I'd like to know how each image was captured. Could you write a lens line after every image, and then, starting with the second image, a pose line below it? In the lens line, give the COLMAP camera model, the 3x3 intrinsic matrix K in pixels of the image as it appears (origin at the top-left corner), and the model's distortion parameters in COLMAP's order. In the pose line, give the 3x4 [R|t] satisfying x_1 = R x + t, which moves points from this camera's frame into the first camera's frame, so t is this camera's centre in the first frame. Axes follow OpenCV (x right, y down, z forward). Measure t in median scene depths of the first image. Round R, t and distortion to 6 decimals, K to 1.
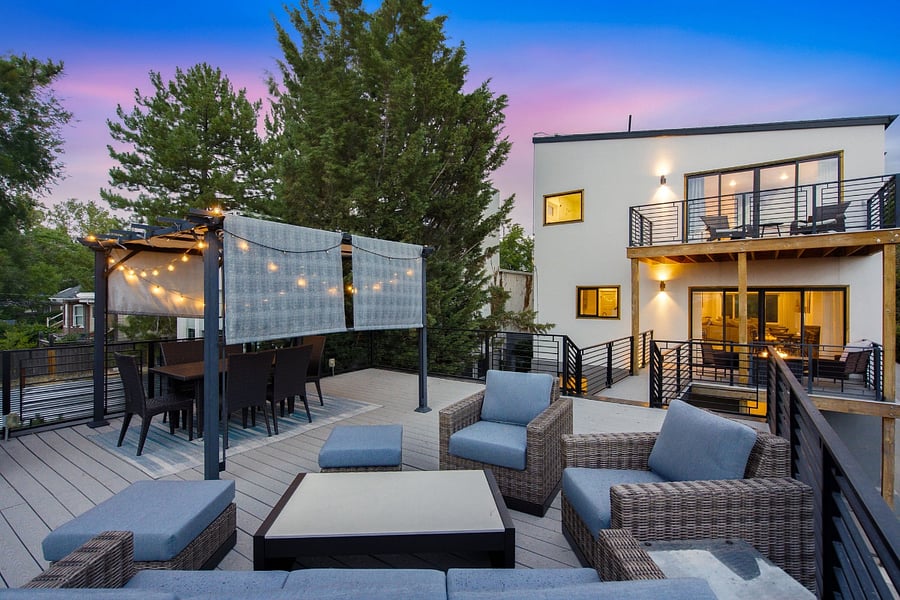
lens RADIAL K [[404.4, 0, 454.2], [0, 404.4, 303.8], [0, 0, 1]] dist [0.000988, -0.002442]
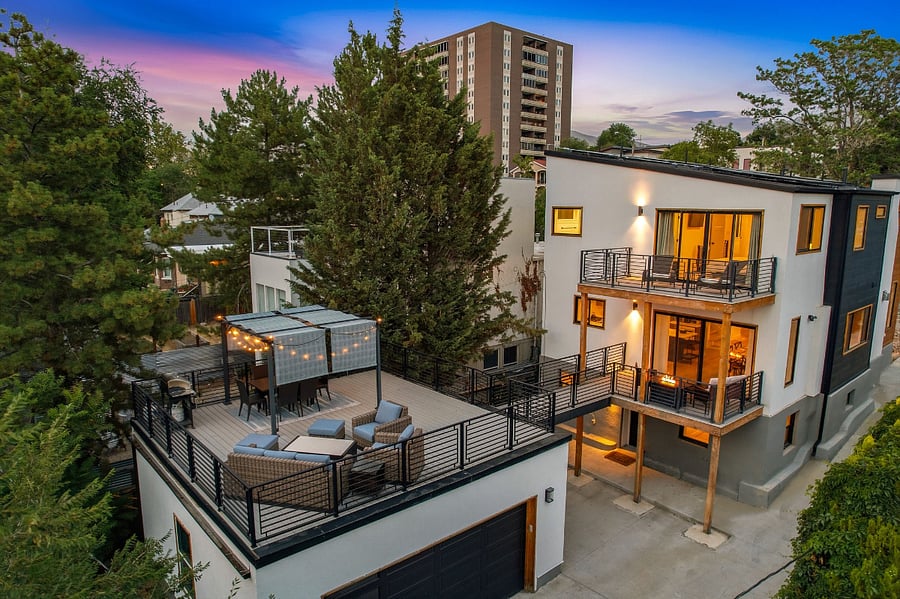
lens RADIAL K [[569.9, 0, 444.6], [0, 569.9, 301.6], [0, 0, 1]] dist [-0.002335, 0.002979]
pose [[0.964555, 0.042110, -0.260500, 1.145116], [-0.002919, 0.988828, 0.149035, -0.797980], [0.263865, -0.142992, 0.953902, -1.734399]]
